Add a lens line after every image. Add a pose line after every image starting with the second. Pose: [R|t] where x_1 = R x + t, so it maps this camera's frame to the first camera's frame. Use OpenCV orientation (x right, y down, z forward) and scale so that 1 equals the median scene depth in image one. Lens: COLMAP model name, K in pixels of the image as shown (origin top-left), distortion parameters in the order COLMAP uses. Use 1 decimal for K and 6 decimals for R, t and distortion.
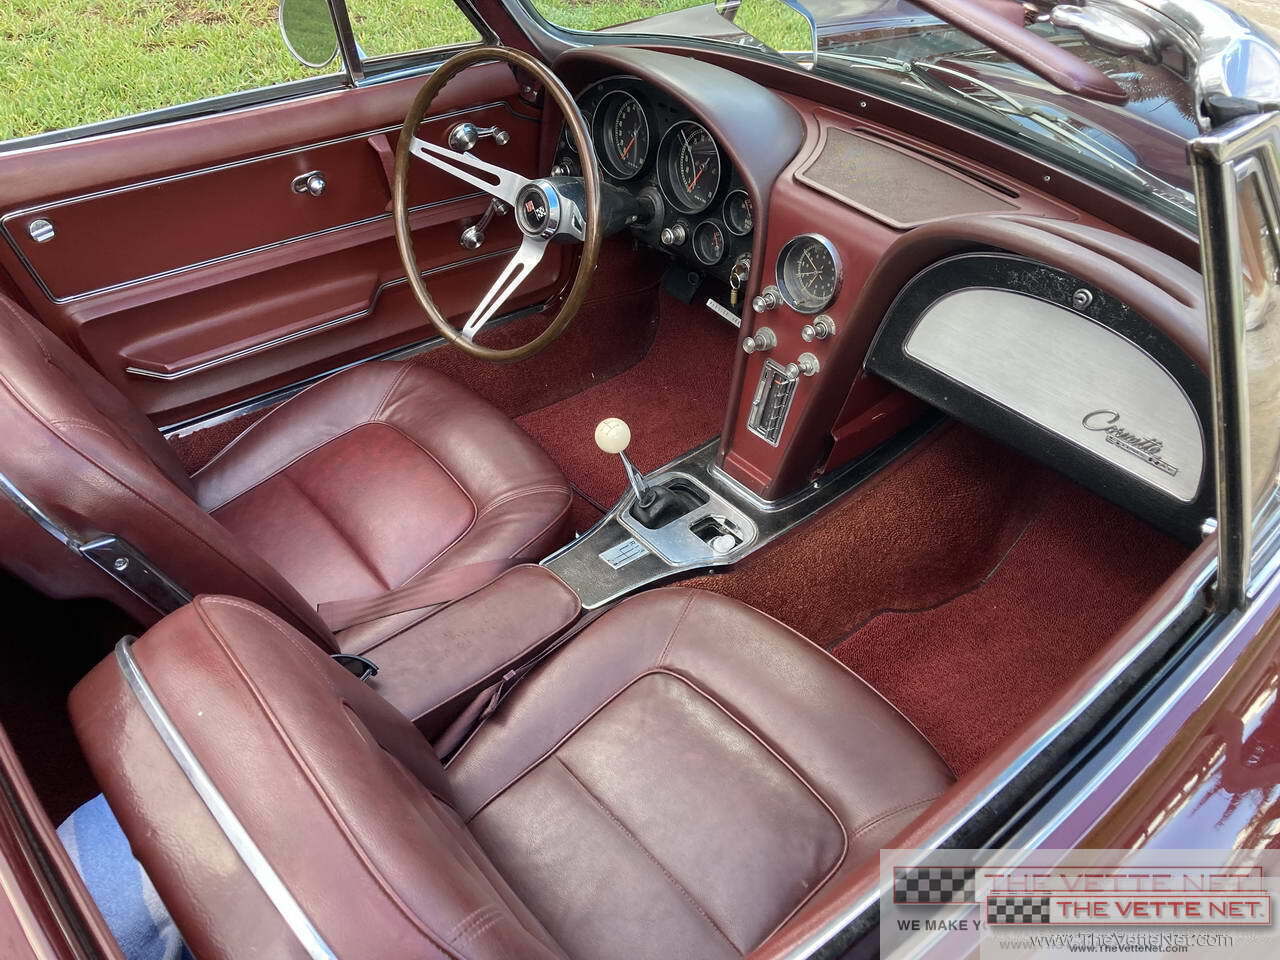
lens RADIAL K [[1029.4, 0, 643.7], [0, 1029.4, 481.4], [0, 0, 1]] dist [0.034131, -0.036594]
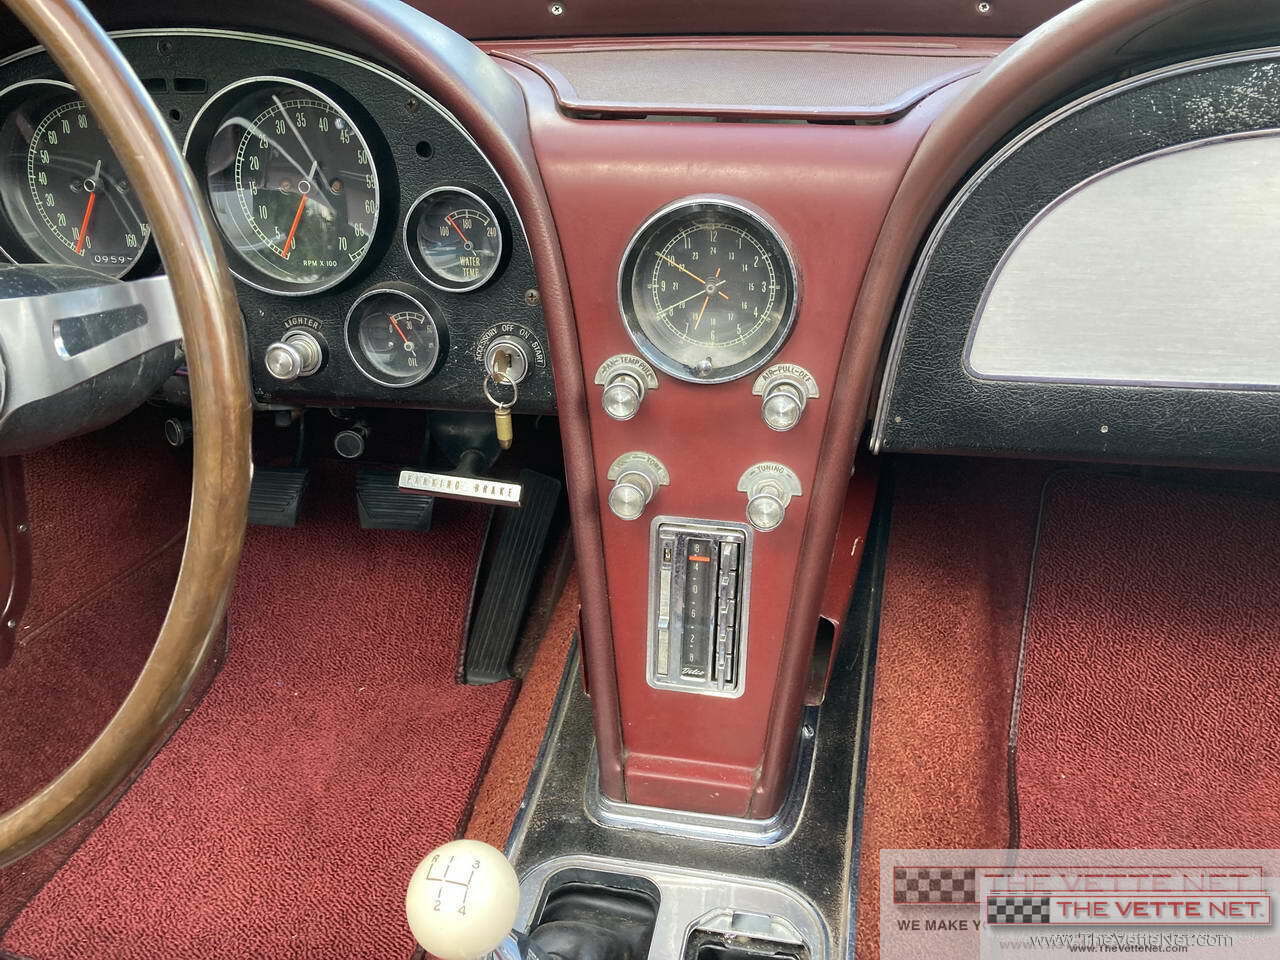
lens RADIAL K [[1029.4, 0, 631.8], [0, 1029.4, 470.0], [0, 0, 1]] dist [0.034131, -0.036594]
pose [[0.787986, -0.349003, 0.507223, -0.098167], [0.443800, 0.892980, -0.075027, -0.108128], [-0.426755, 0.284226, 0.858543, 0.618103]]
